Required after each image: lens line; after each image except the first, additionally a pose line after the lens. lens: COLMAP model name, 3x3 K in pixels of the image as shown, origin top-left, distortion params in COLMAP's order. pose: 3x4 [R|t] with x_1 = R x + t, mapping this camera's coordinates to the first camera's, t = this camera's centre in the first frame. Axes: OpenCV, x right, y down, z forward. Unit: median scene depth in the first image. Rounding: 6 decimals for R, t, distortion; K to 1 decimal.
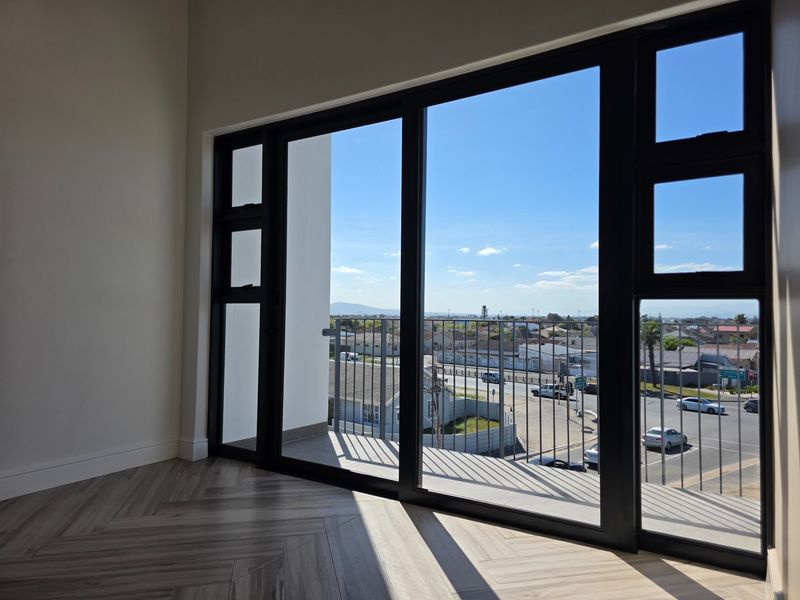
lens RADIAL K [[542.1, 0, 407.5], [0, 542.1, 299.9], [0, 0, 1]] dist [0.042803, -0.013954]
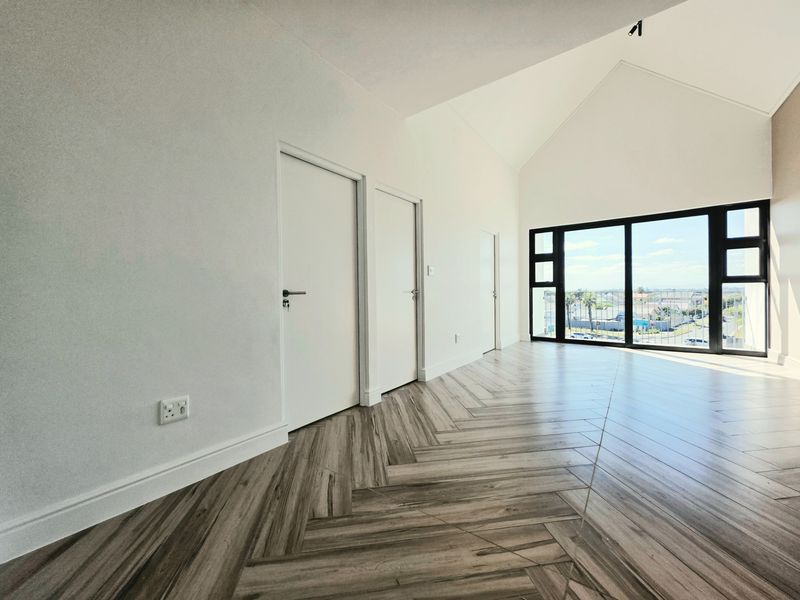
lens RADIAL K [[319.7, 0, 400.0], [0, 319.7, 297.2], [0, 0, 1]] dist [0.004656, -0.000365]
pose [[0.999016, -0.021257, -0.038913, -1.182888], [0.022868, 0.998879, 0.041438, -0.038035], [0.037988, -0.042287, 0.998383, -0.851490]]
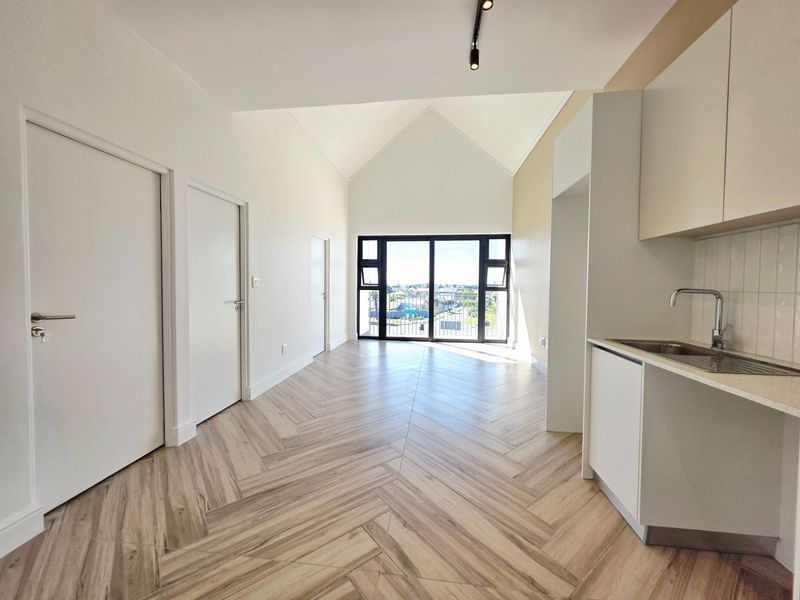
lens RADIAL K [[319.7, 0, 405.5], [0, 319.7, 295.8], [0, 0, 1]] dist [0.004656, -0.000365]
pose [[0.880501, -0.016741, 0.473749, -1.189178], [-0.017375, 0.997565, 0.067545, -0.110816], [-0.473726, -0.067705, 0.878066, -0.882849]]
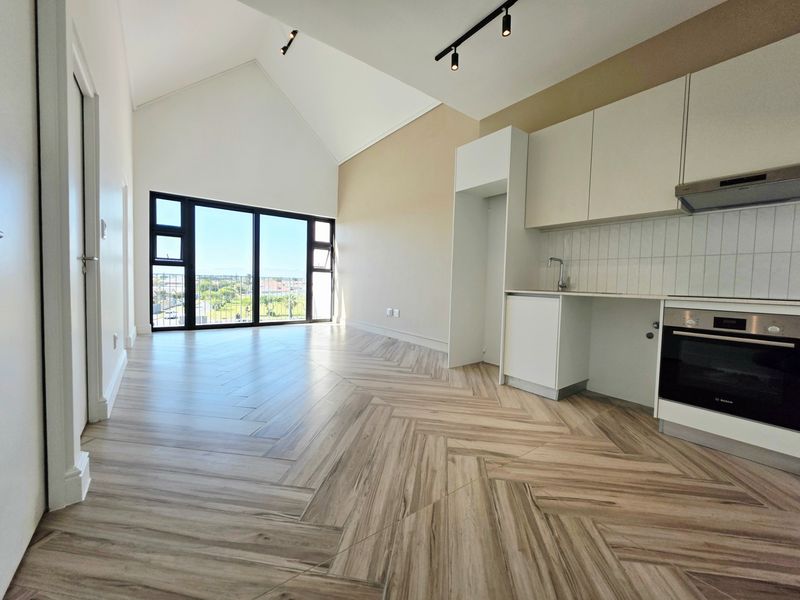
lens RADIAL K [[315.3, 0, 401.1], [0, 315.3, 294.2], [0, 0, 1]] dist [0.004532, -0.000961]
pose [[0.316562, -0.040121, 0.947723, -1.555705], [-0.054041, 0.996720, 0.060246, -0.016898], [-0.947031, -0.070288, 0.313356, -0.501601]]
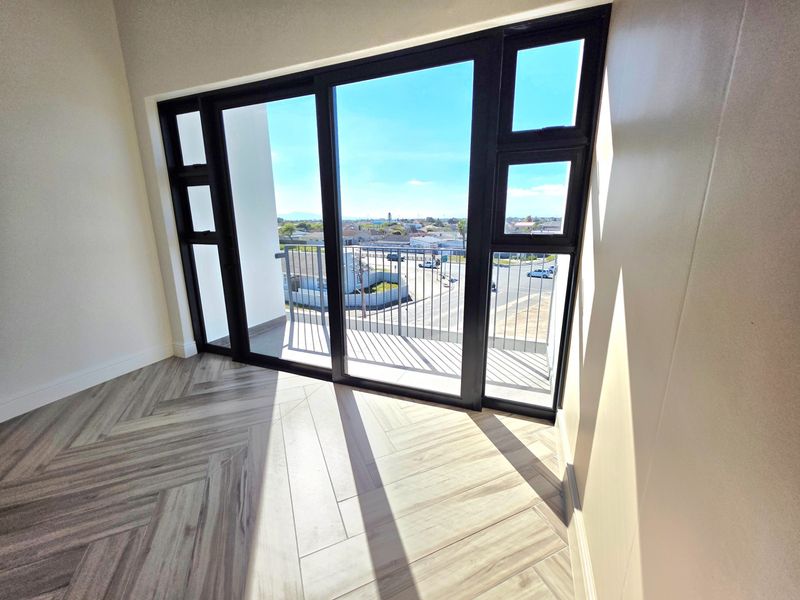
lens RADIAL K [[319.7, 0, 402.1], [0, 319.7, 296.1], [0, 0, 1]] dist [0.004656, -0.000365]
pose [[0.983955, -0.056848, 0.169121, 0.034056], [0.010281, 0.964372, 0.264348, -0.087761], [-0.178123, -0.258368, 0.949483, 0.172069]]
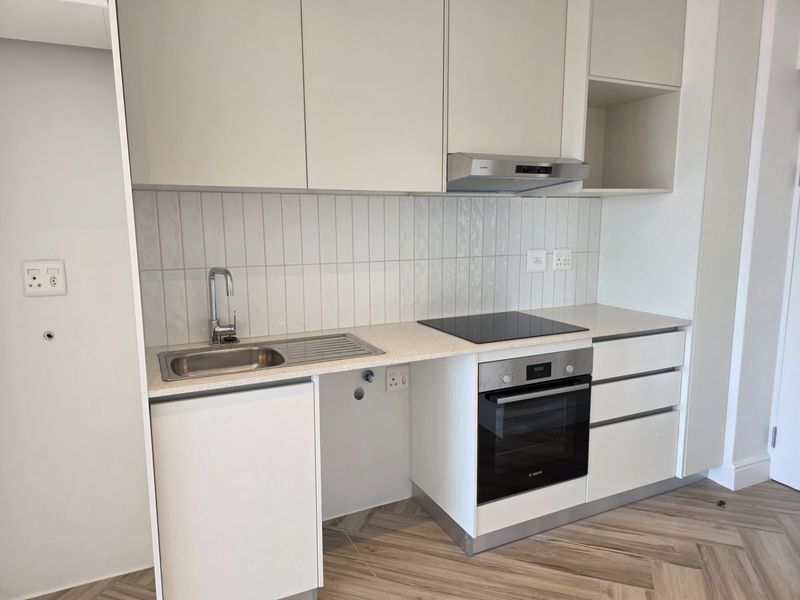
lens RADIAL K [[528.7, 0, 399.3], [0, 528.7, 304.8], [0, 0, 1]] dist [0.023552, -0.010008]
pose [[-0.860838, -0.078814, 0.502738, -1.011627], [-0.015357, 0.991507, 0.129143, -0.136088], [-0.508647, 0.103450, -0.854738, -0.204953]]
